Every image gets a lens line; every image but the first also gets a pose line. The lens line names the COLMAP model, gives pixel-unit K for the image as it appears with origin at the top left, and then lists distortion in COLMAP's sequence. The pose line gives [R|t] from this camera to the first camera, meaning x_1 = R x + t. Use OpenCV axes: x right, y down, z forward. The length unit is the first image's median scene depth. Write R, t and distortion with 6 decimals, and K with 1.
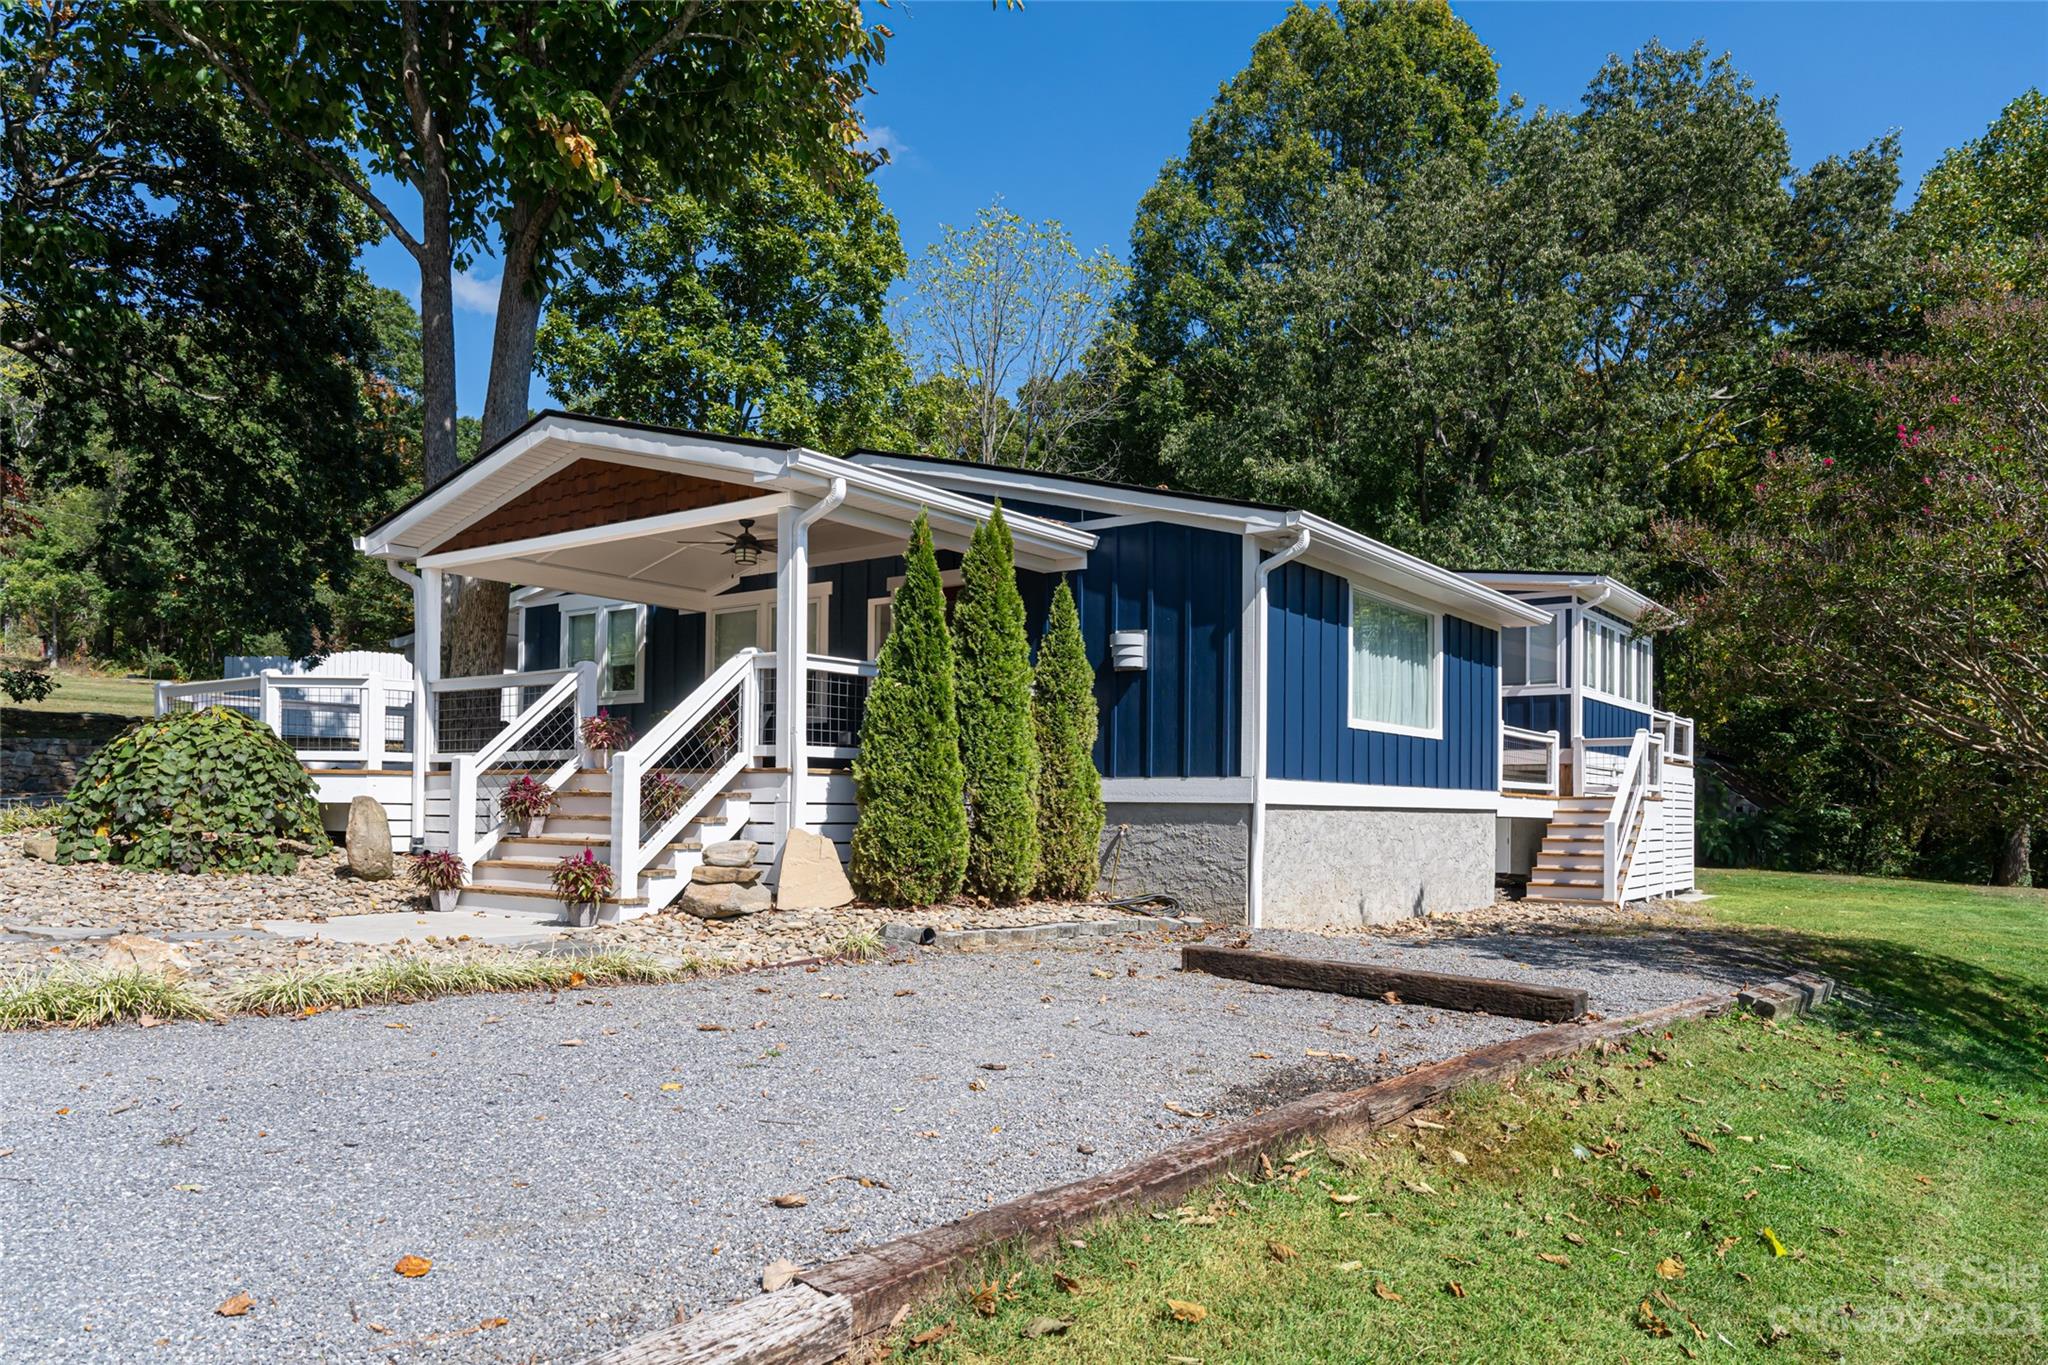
lens RADIAL K [[1382.2, 0, 1032.0], [0, 1382.2, 759.6], [0, 0, 1]] dist [-0.012360, -0.001176]
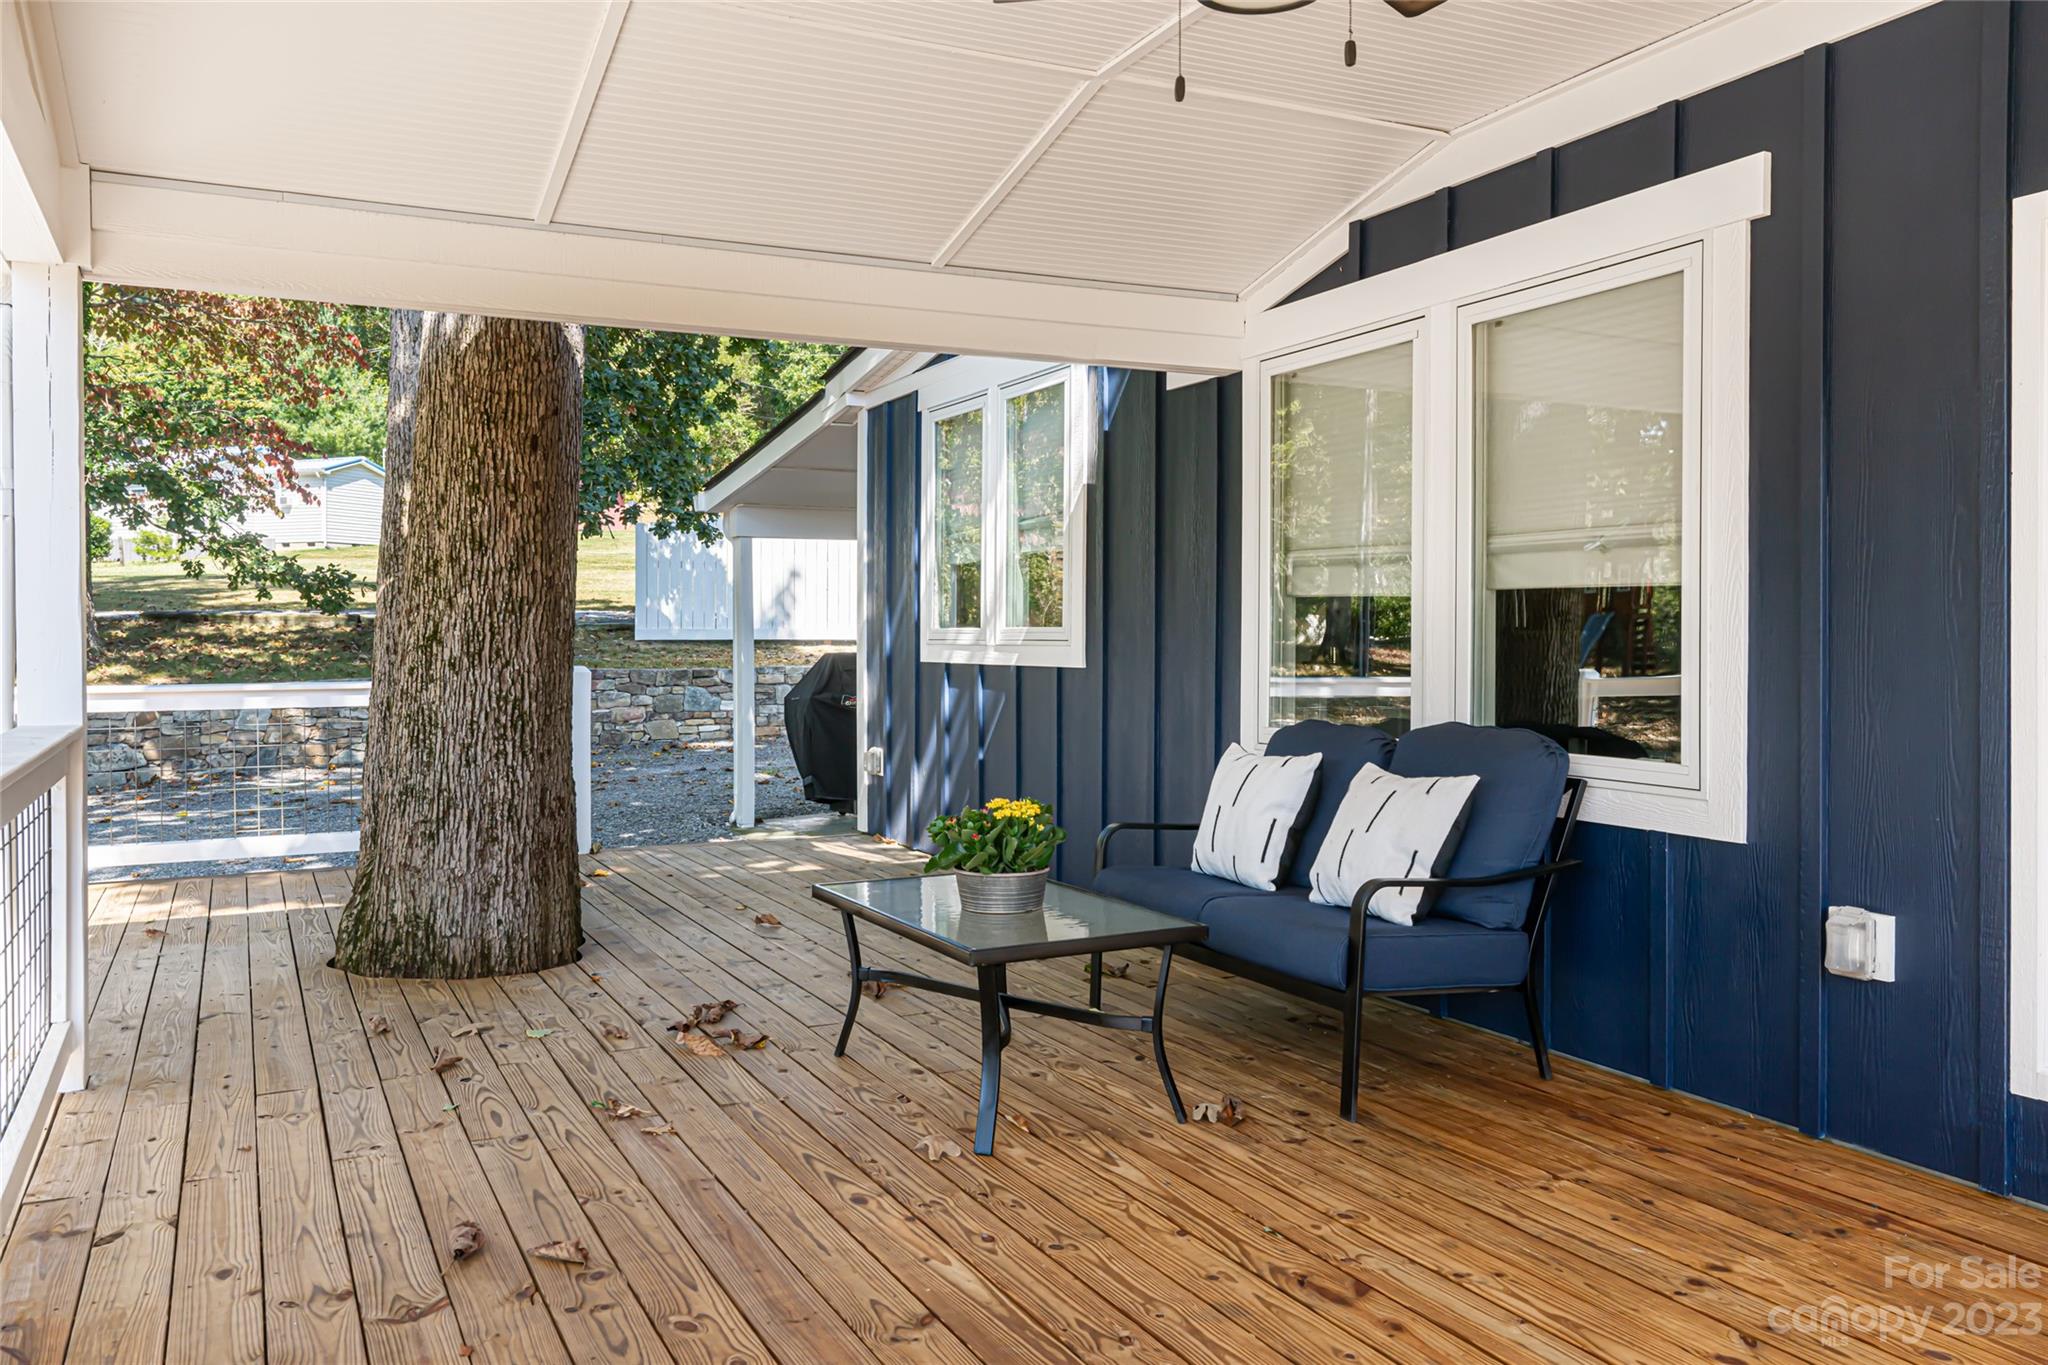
lens RADIAL K [[1569.7, 0, 1022.5], [0, 1569.7, 667.0], [0, 0, 1]] dist [-0.000627, 0.000389]
pose [[0.885979, -0.002705, -0.463717, -0.167013], [0.029853, 0.998241, 0.051214, -0.084345], [0.462763, -0.059218, 0.884502, 0.914783]]
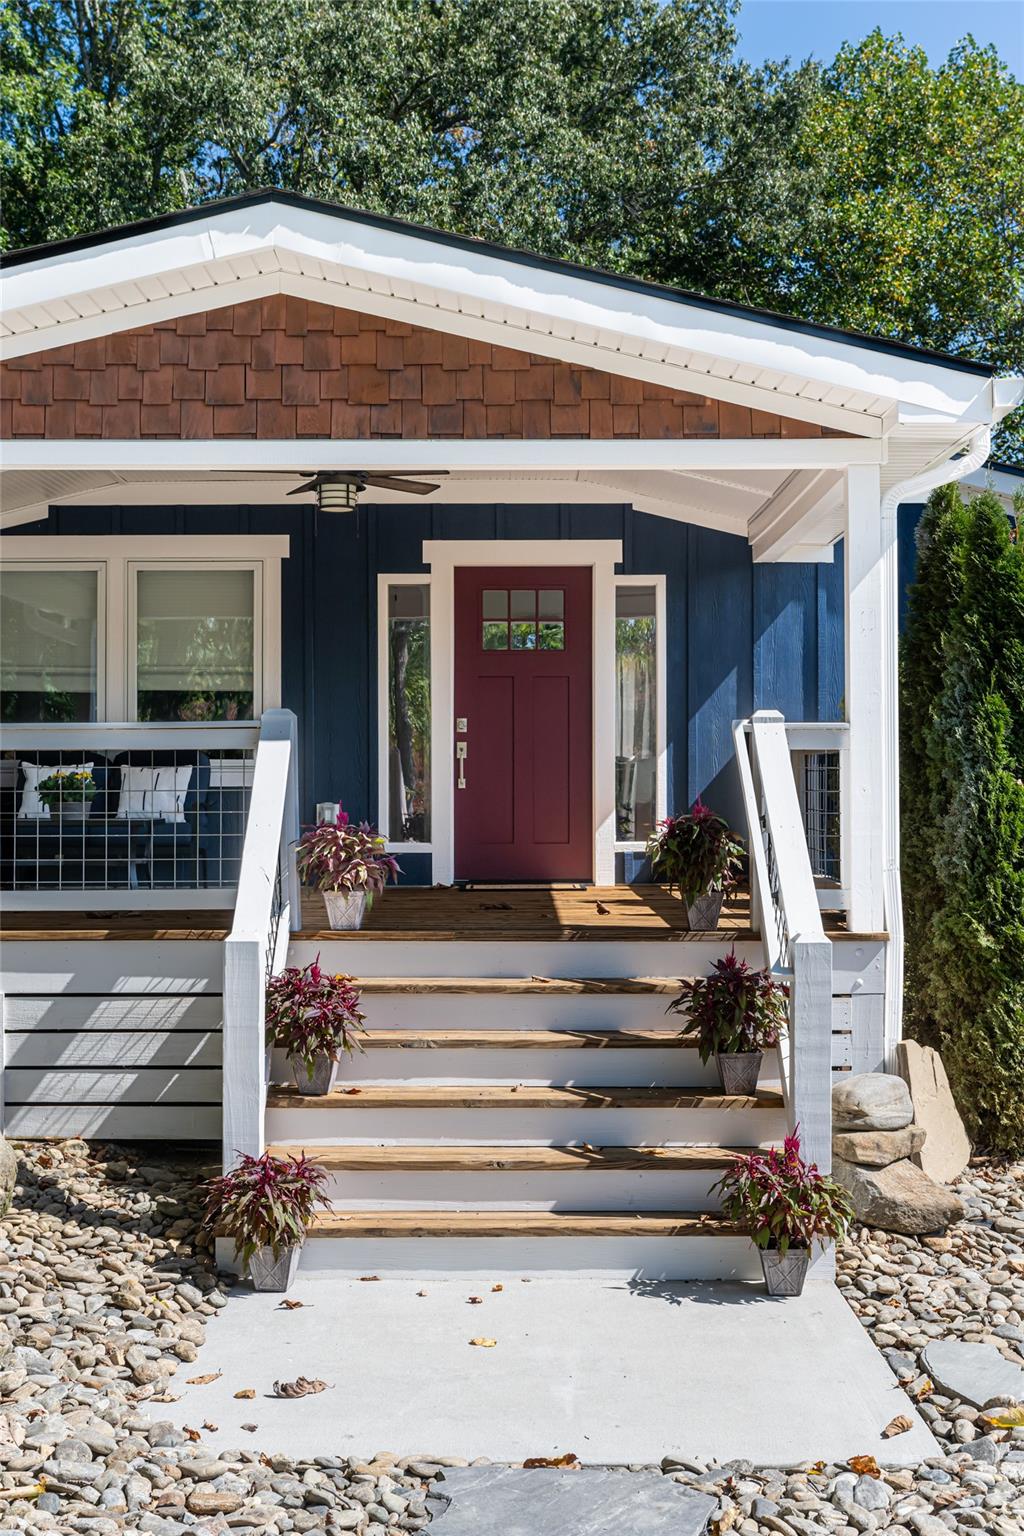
lens RADIAL K [[1821.1, 0, 509.6], [0, 1821.1, 760.8], [0, 0, 1]] dist [0.011827, 0.000000]
pose [[0.816459, -0.004055, 0.577389, -0.622010], [-0.011292, 0.999672, 0.022989, -0.067571], [-0.577293, -0.025290, 0.816146, 0.415254]]
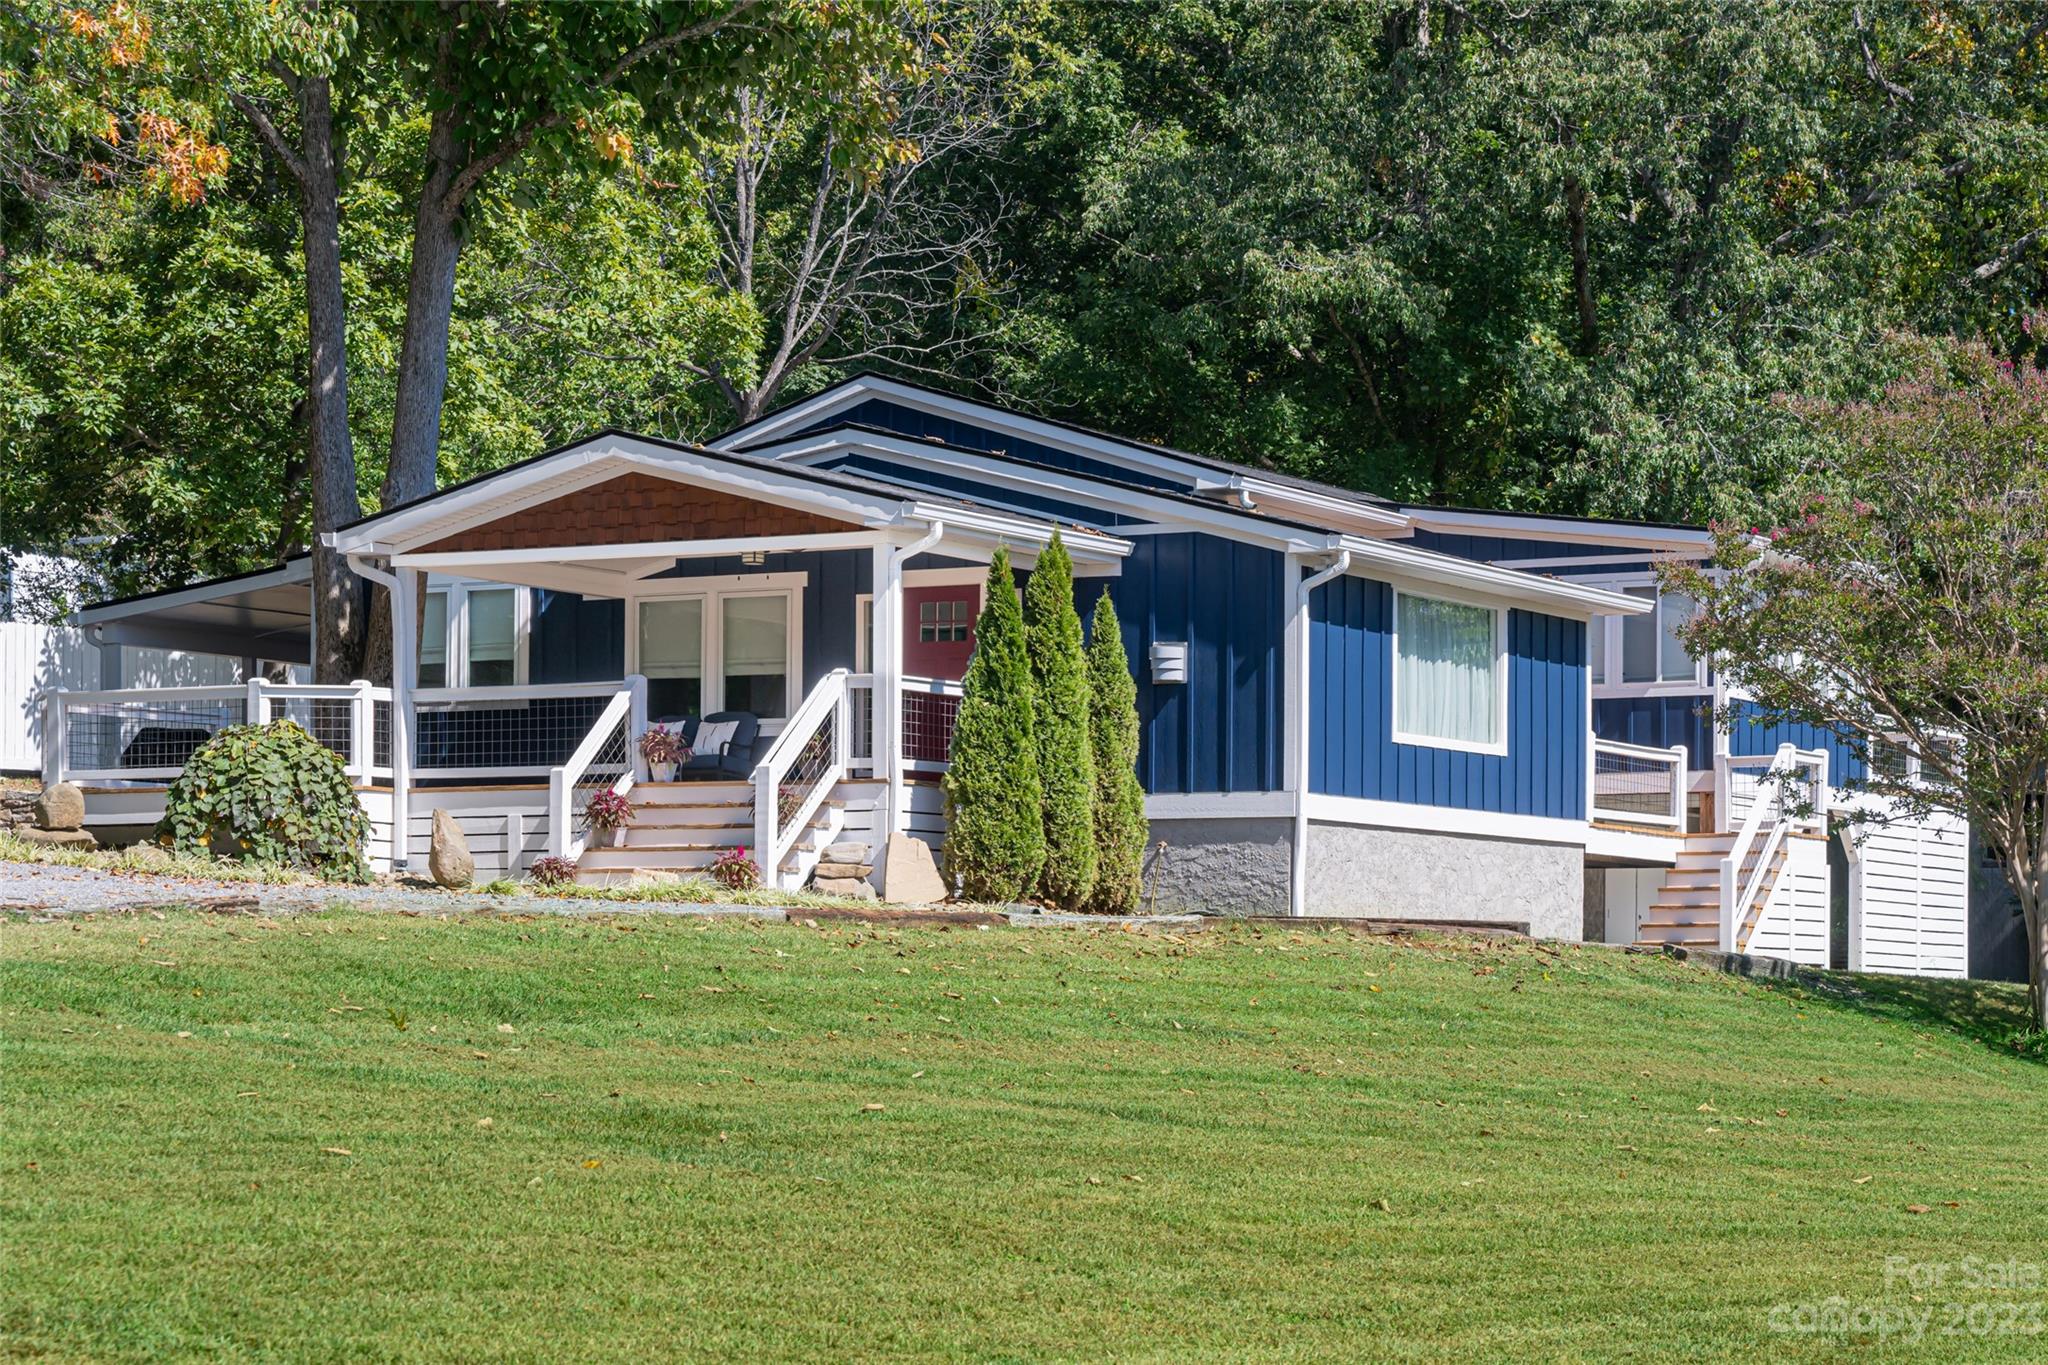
lens RADIAL K [[4464.7, 0, 1028.1], [0, 4464.7, 691.6], [0, 0, 1]] dist [0.072208, 0.000000]
pose [[0.993030, 0.003099, 0.117818, -0.415586], [0.000696, 0.999483, -0.032155, 0.044268], [-0.117857, 0.032013, 0.992514, -2.202000]]
